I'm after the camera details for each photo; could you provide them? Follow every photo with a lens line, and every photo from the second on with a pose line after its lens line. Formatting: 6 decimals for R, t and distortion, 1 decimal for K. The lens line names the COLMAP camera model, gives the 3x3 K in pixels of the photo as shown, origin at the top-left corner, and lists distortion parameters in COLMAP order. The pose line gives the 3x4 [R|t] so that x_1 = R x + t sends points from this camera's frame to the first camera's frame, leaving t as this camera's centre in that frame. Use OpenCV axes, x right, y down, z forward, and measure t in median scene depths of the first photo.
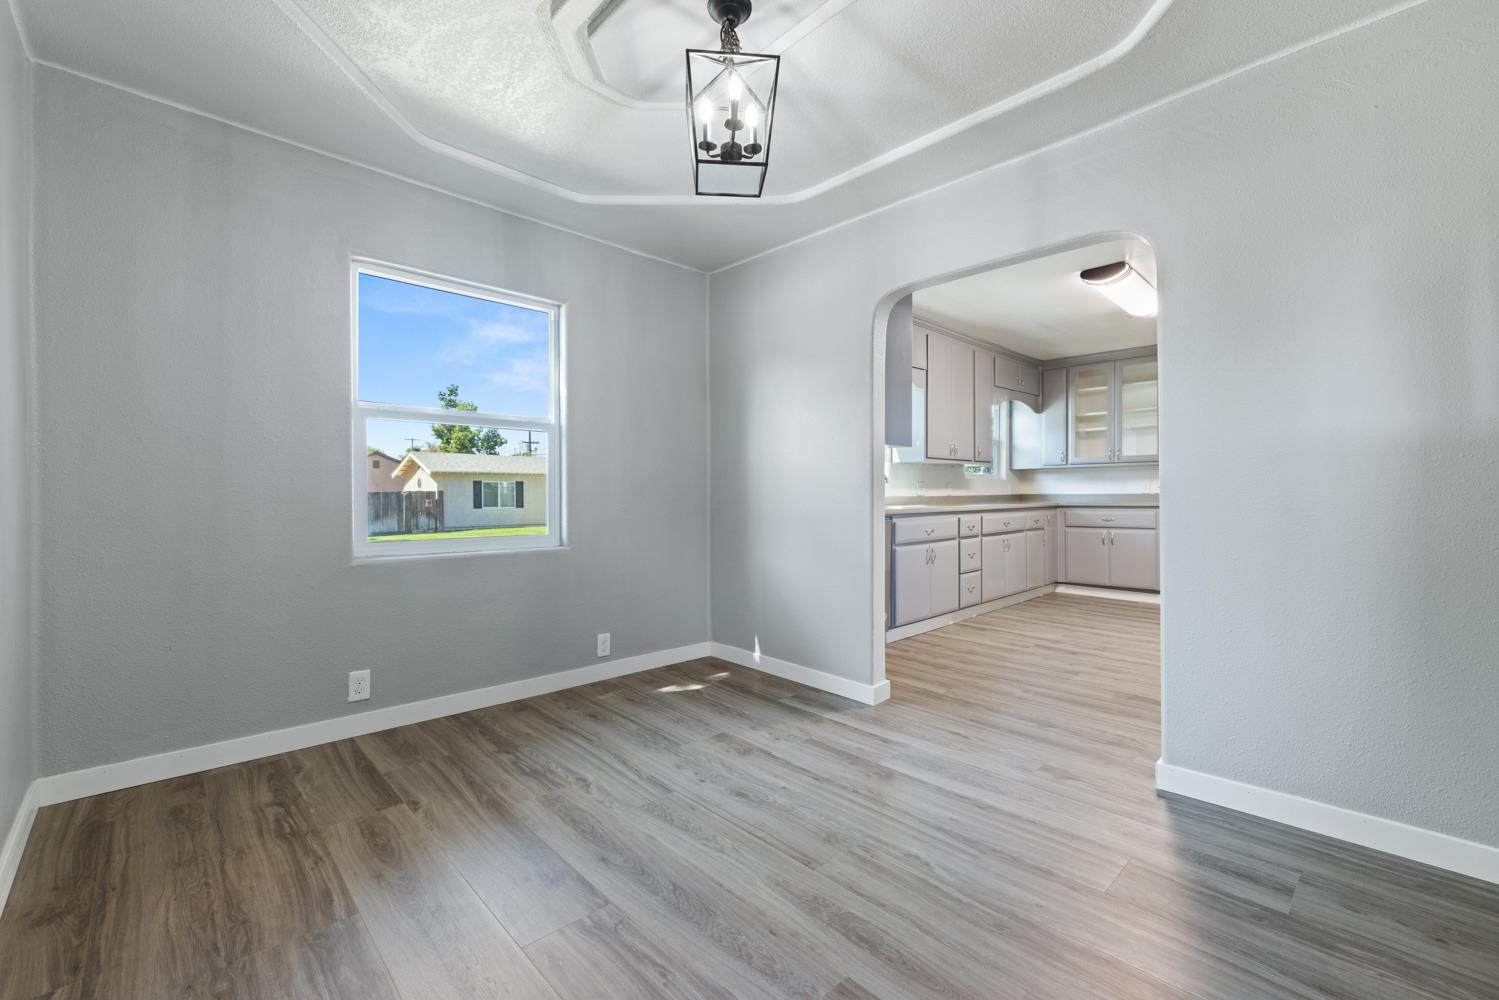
lens RADIAL K [[634.3, 0, 751.7], [0, 634.3, 499.2], [0, 0, 1]] dist [-0.010325, 0.001024]
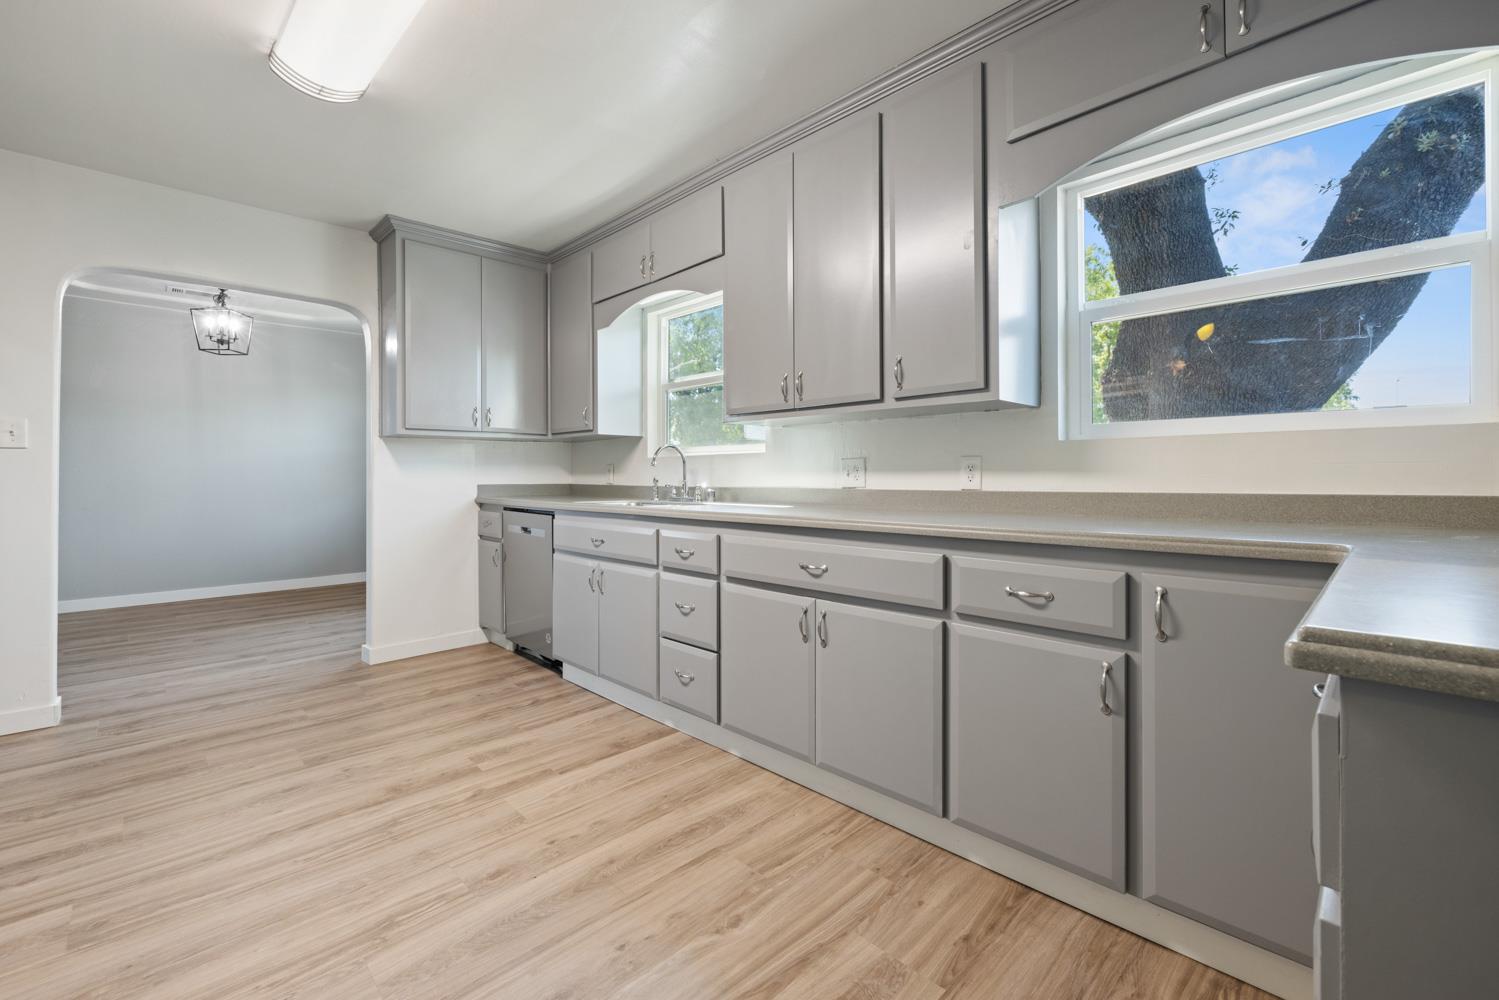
lens RADIAL K [[634.3, 0, 740.0], [0, 634.3, 477.9], [0, 0, 1]] dist [-0.010325, 0.001024]
pose [[0.002231, 0.011365, -0.999933, 0.726909], [-0.006806, 0.999912, 0.011350, -0.017066], [0.999974, 0.006780, 0.002309, 0.902639]]
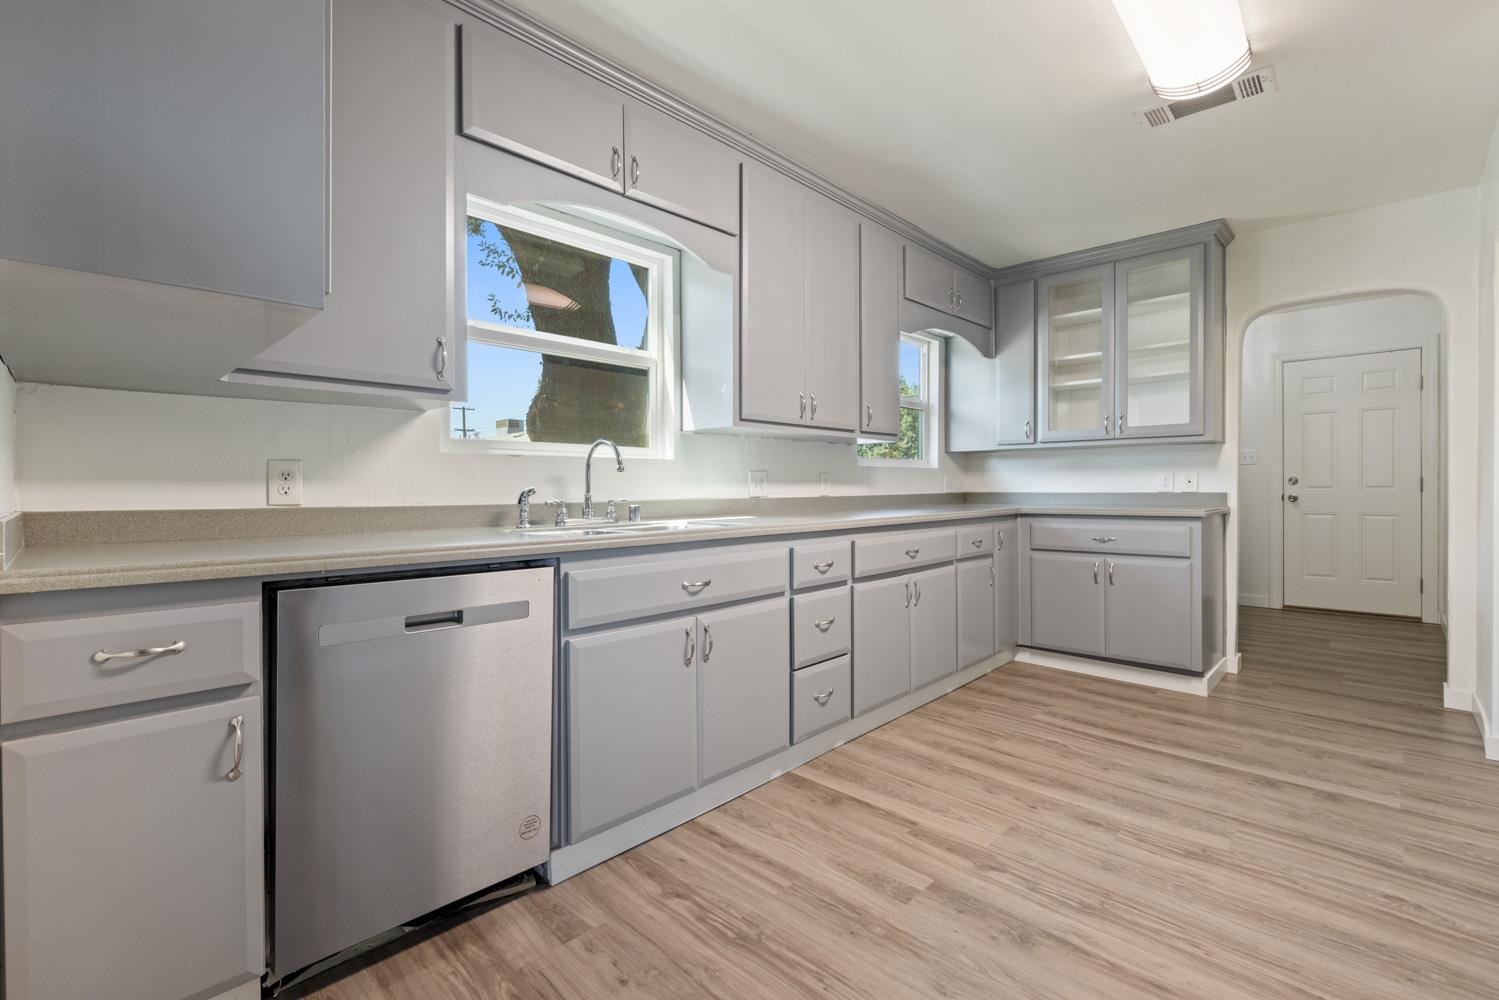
lens RADIAL K [[663.9, 0, 759.3], [0, 663.9, 496.2], [0, 0, 1]] dist [-0.005654, -0.000617]
pose [[0.998973, 0.000936, 0.045309, 0.239149], [-0.001134, 0.999990, 0.004343, -0.008437], [-0.045304, -0.004390, 0.998964, 0.441366]]
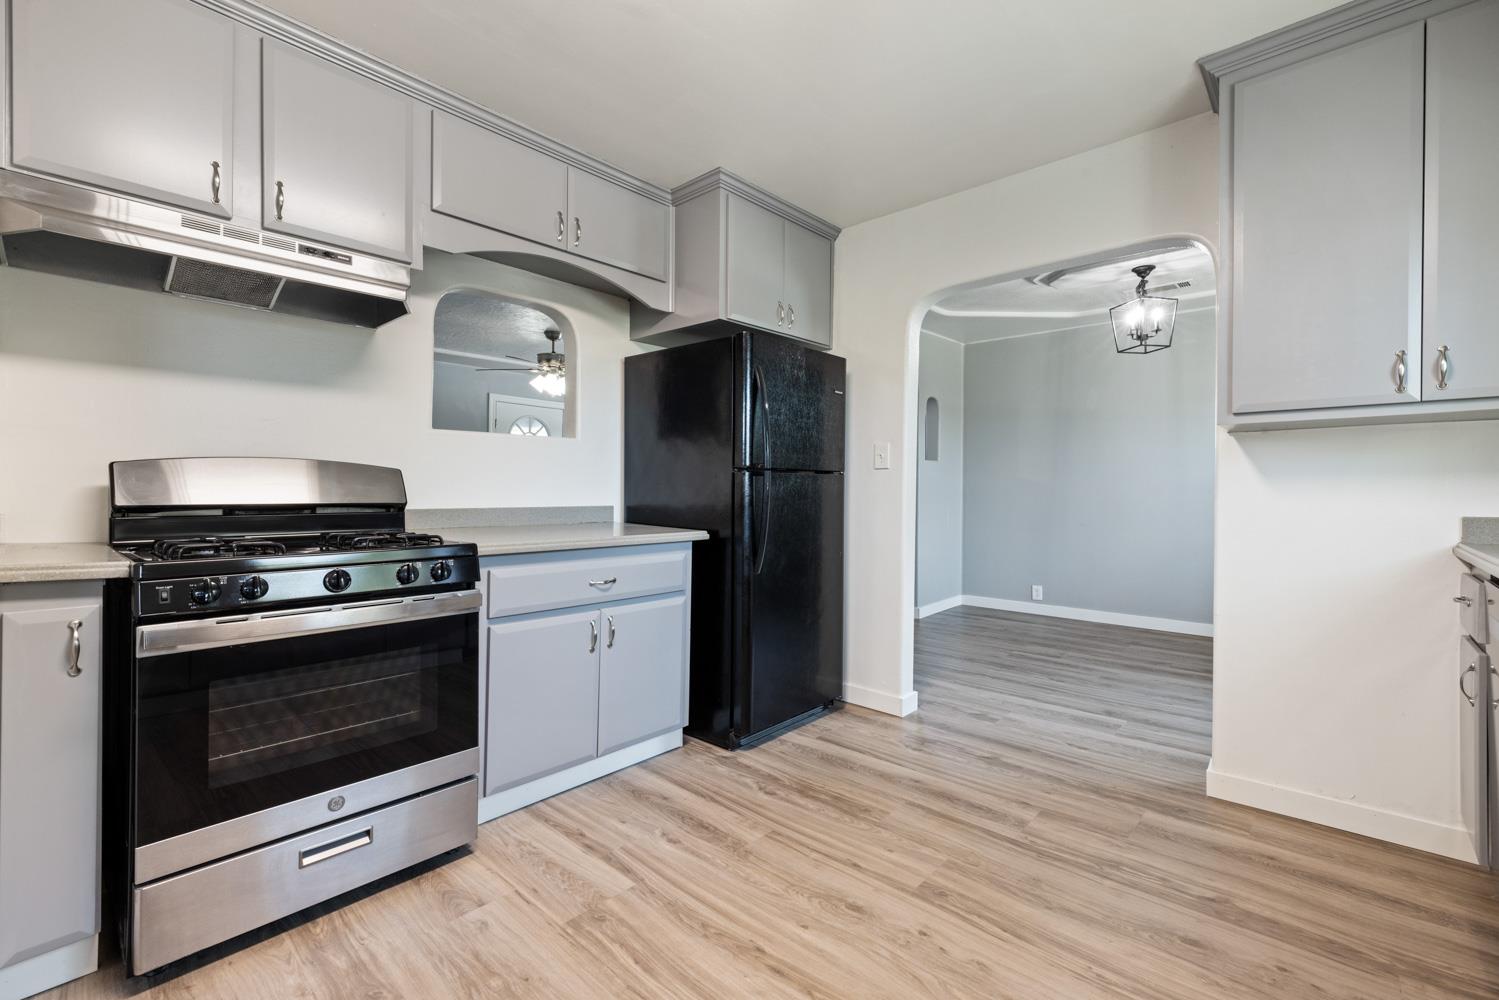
lens RADIAL K [[634.3, 0, 749.7], [0, 634.3, 499.7], [0, 0, 1]] dist [-0.010325, 0.001024]
pose [[-0.998301, 0.002469, -0.058211, 0.420431], [0.001574, 0.999880, 0.015417, -0.013892], [0.058242, 0.015299, -0.998185, 0.914468]]
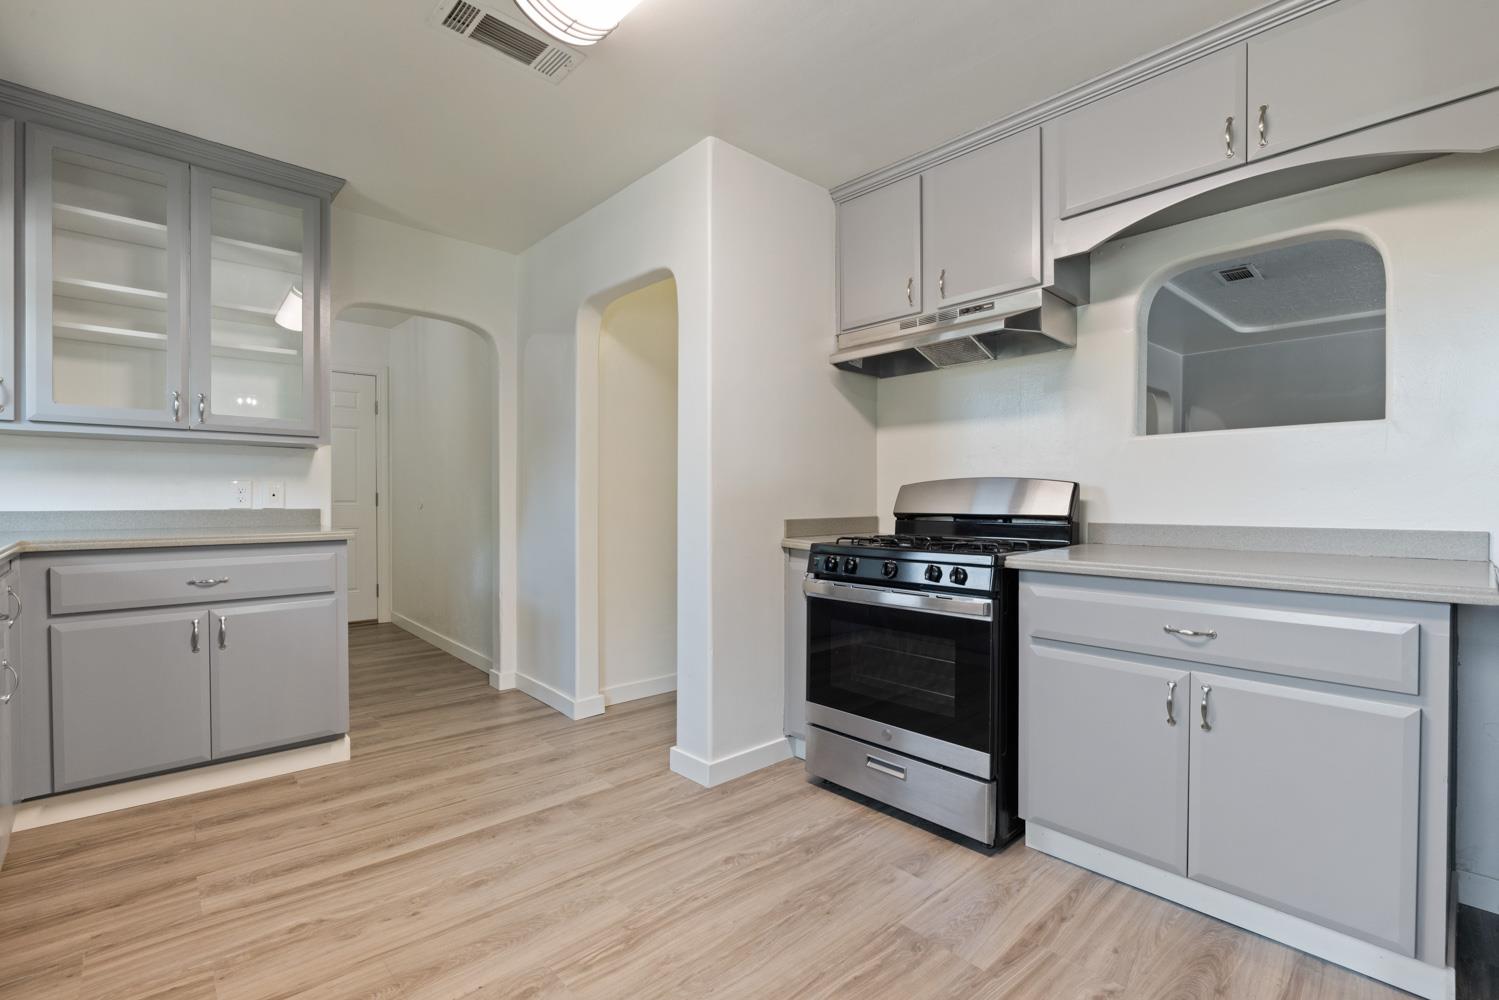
lens RADIAL K [[663.9, 0, 744.6], [0, 663.9, 507.3], [0, 0, 1]] dist [-0.005654, -0.000617]
pose [[0.023922, -0.004250, 0.999705, 0.191691], [0.000874, 0.999991, 0.004230, -0.013132], [-0.999713, 0.000773, 0.023926, 0.703963]]
